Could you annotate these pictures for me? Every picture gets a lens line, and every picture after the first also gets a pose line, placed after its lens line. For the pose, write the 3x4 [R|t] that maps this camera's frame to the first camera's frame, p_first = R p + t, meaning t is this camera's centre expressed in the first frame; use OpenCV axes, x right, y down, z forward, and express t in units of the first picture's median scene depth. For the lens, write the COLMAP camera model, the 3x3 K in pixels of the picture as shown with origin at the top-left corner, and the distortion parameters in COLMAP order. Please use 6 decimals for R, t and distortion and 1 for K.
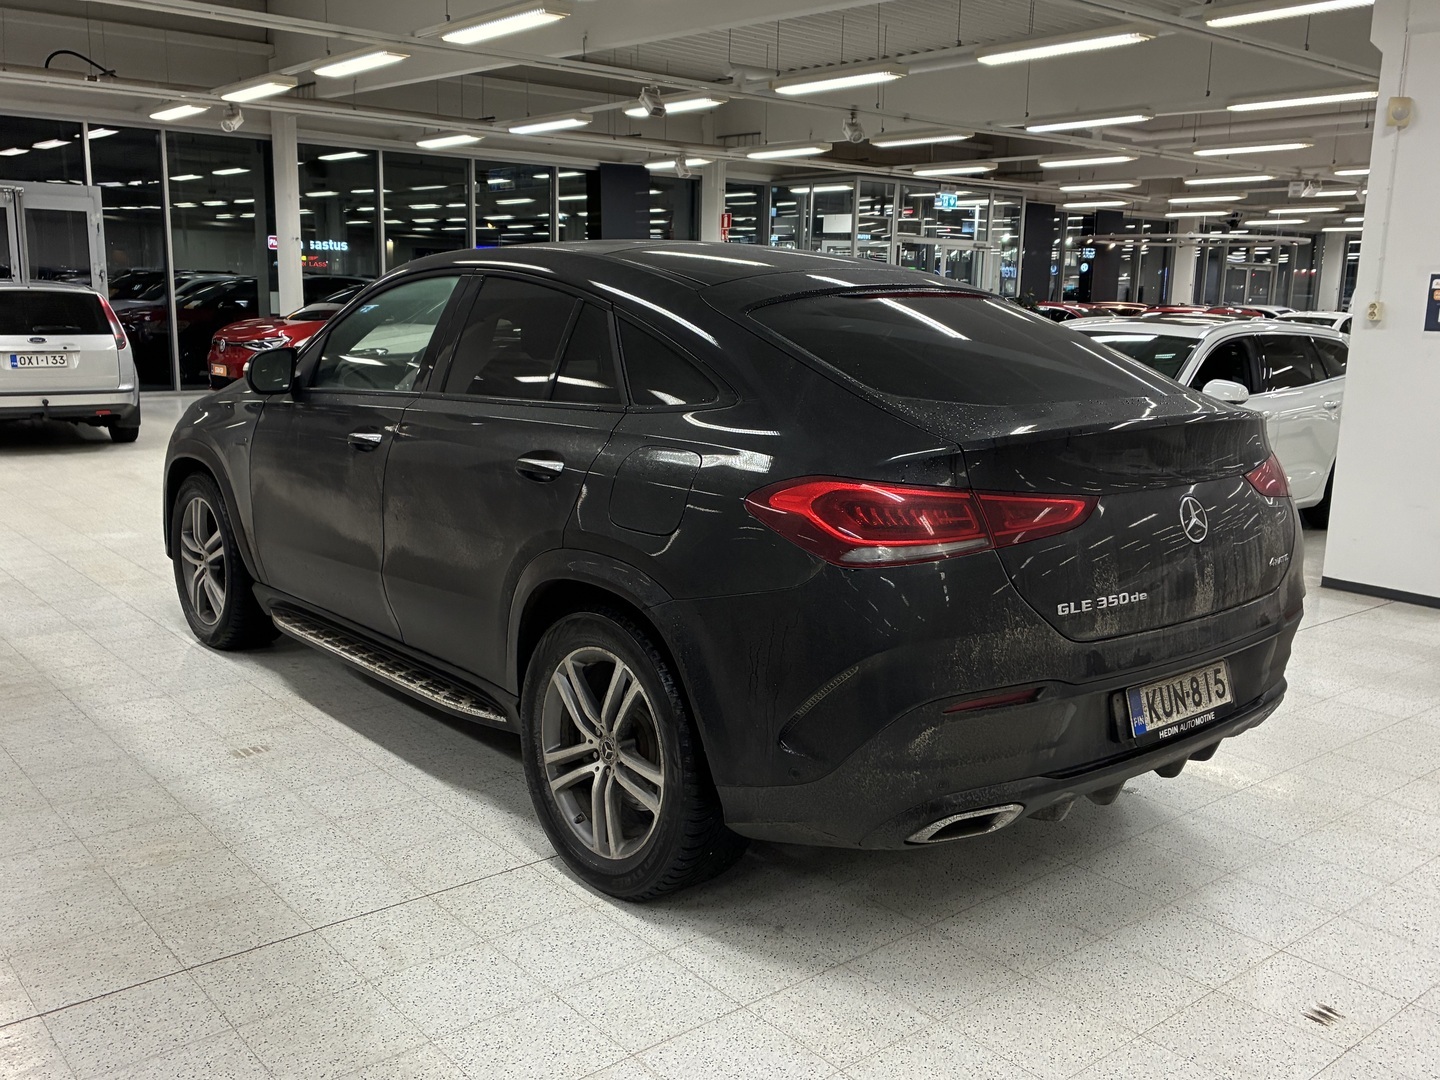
lens RADIAL K [[1307.4, 0, 720.0], [0, 1307.4, 540.0], [0, 0, 1]] dist [0.010282, 0.009966]
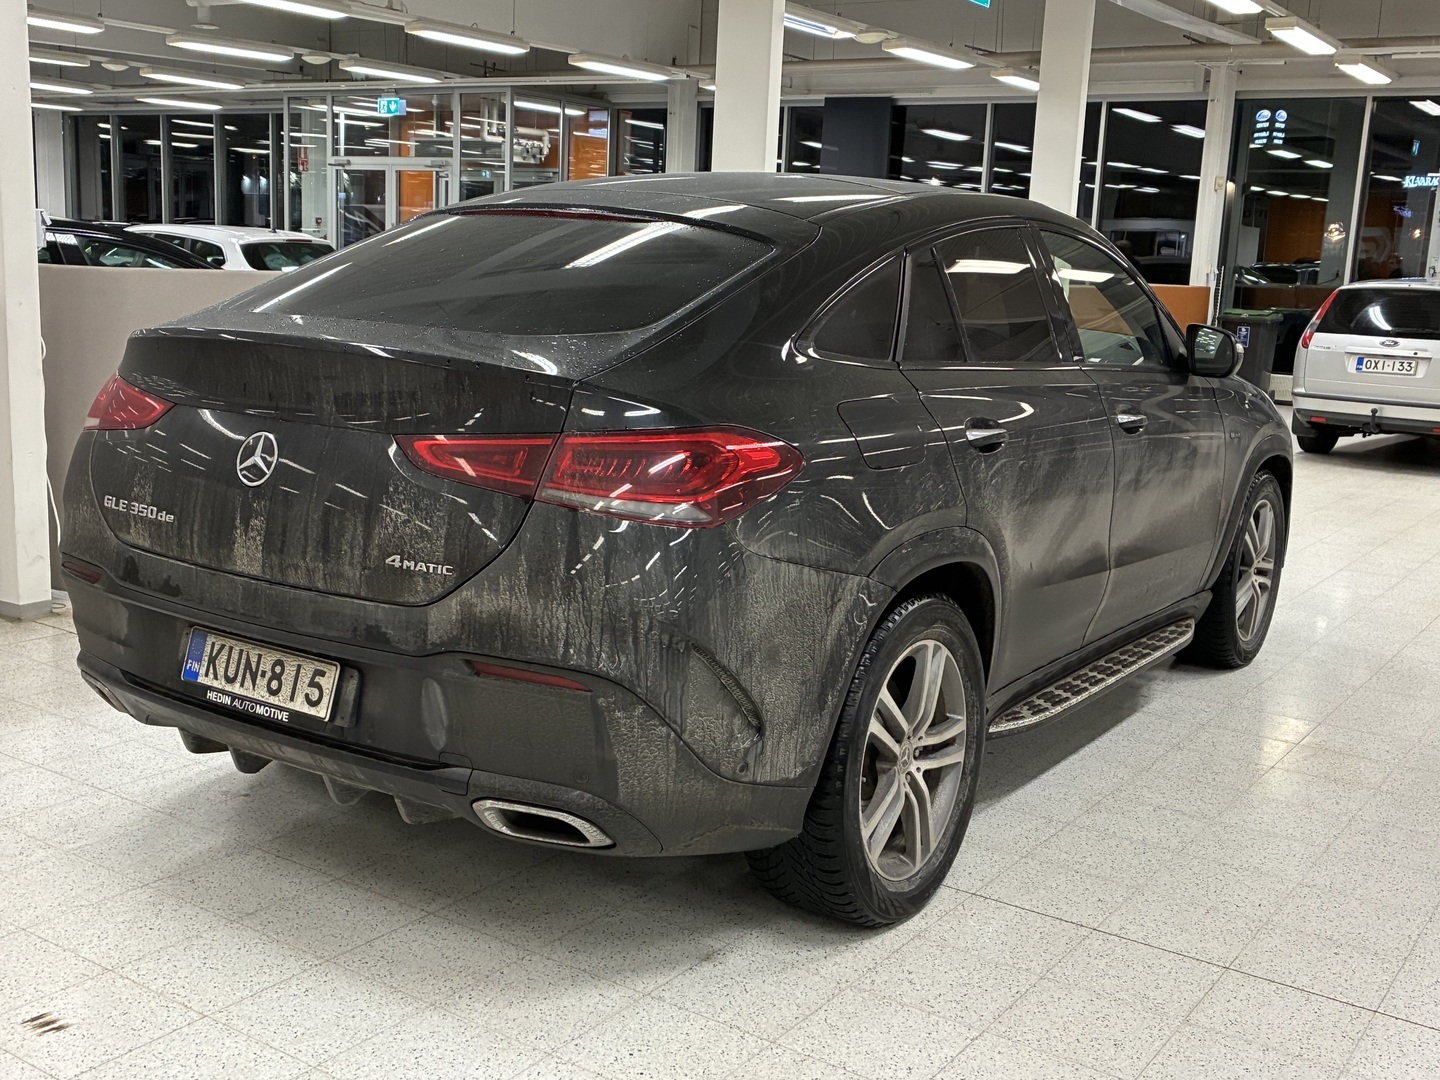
lens RADIAL K [[1570.3, 0, 720.0], [0, 1570.3, 540.0], [0, 0, 1]] dist [0.006980, 0.008347]
pose [[0.266867, 0.167067, -0.949142, 1.378876], [-0.218747, 0.969655, 0.109173, -0.137176], [0.938580, 0.178488, 0.295314, 0.974606]]
